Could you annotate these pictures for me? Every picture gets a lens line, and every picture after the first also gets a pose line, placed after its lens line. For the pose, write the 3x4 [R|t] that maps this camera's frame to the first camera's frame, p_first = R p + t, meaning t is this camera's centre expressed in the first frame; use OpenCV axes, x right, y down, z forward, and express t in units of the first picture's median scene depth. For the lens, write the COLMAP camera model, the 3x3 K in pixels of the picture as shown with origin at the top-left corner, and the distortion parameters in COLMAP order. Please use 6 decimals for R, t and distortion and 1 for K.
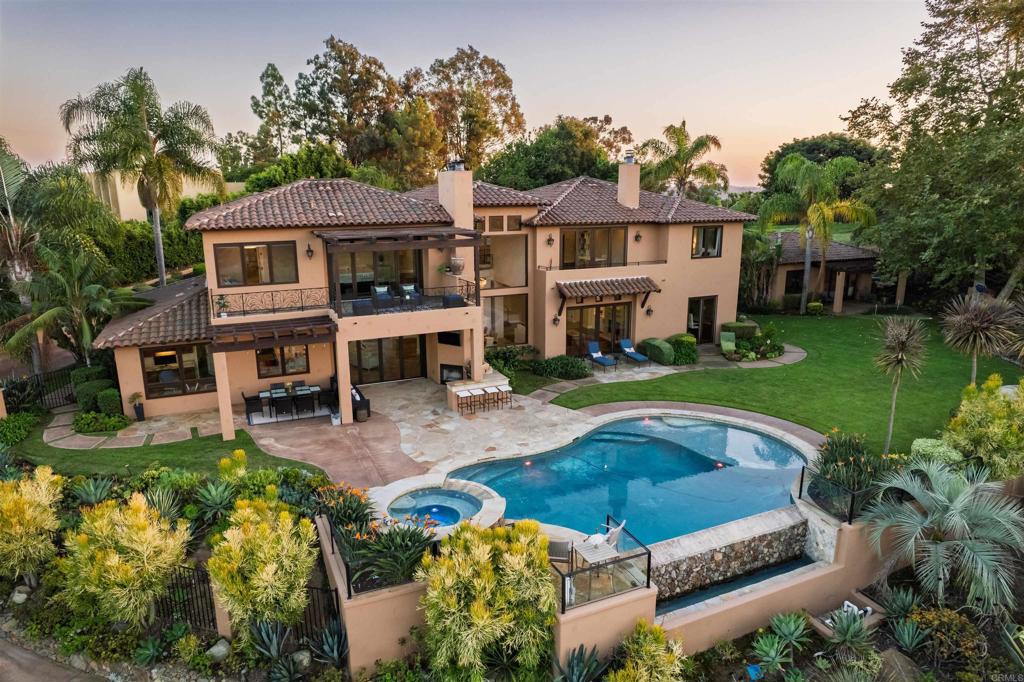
lens RADIAL K [[593.1, 0, 497.3], [0, 593.1, 371.9], [0, 0, 1]] dist [-0.083119, 0.075922]
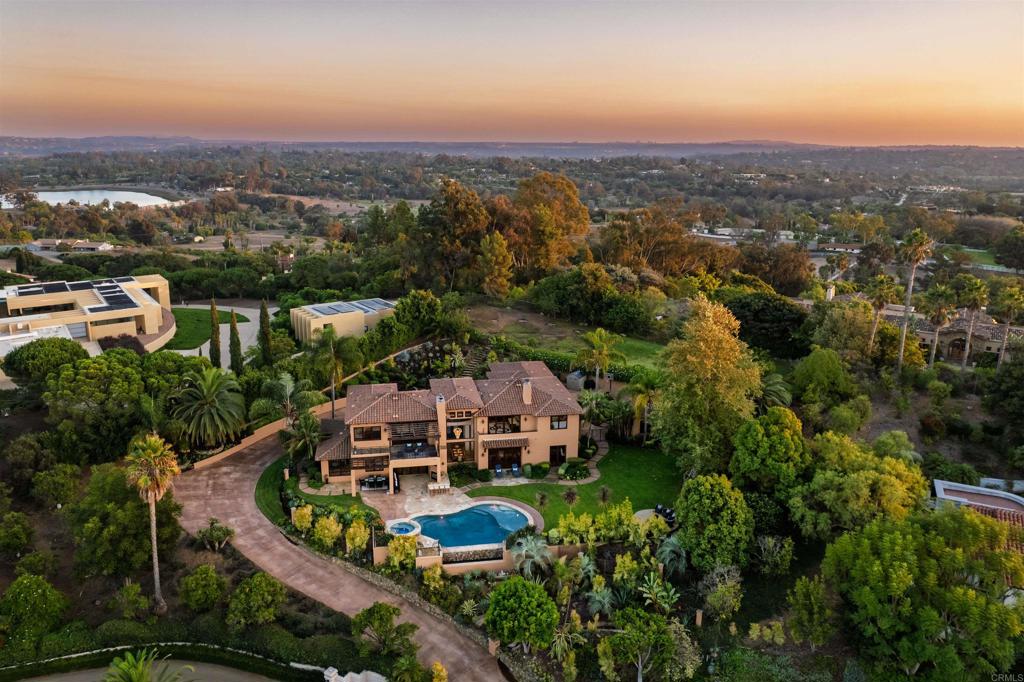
lens RADIAL K [[669.3, 0, 490.9], [0, 669.3, 340.0], [0, 0, 1]] dist [-0.049679, 0.000311]
pose [[0.966075, 0.070964, -0.248319, 0.942452], [-0.073587, 0.997288, -0.001285, -0.672636], [0.247554, 0.019515, 0.968677, -2.004677]]
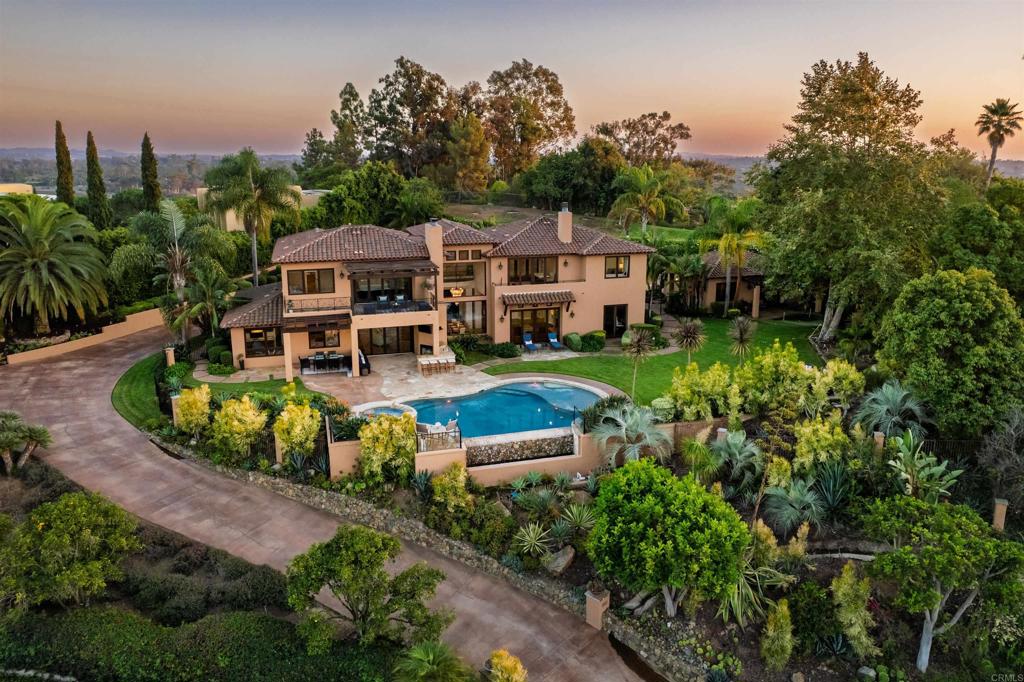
lens RADIAL K [[647.3, 0, 512.0], [0, 647.3, 341.0], [0, 0, 1]] dist [-0.064189, 0.043645]
pose [[0.991390, 0.039295, -0.124906, 0.404275], [-0.042288, 0.998876, -0.021399, 0.004310], [0.123925, 0.026497, 0.991938, -0.770391]]
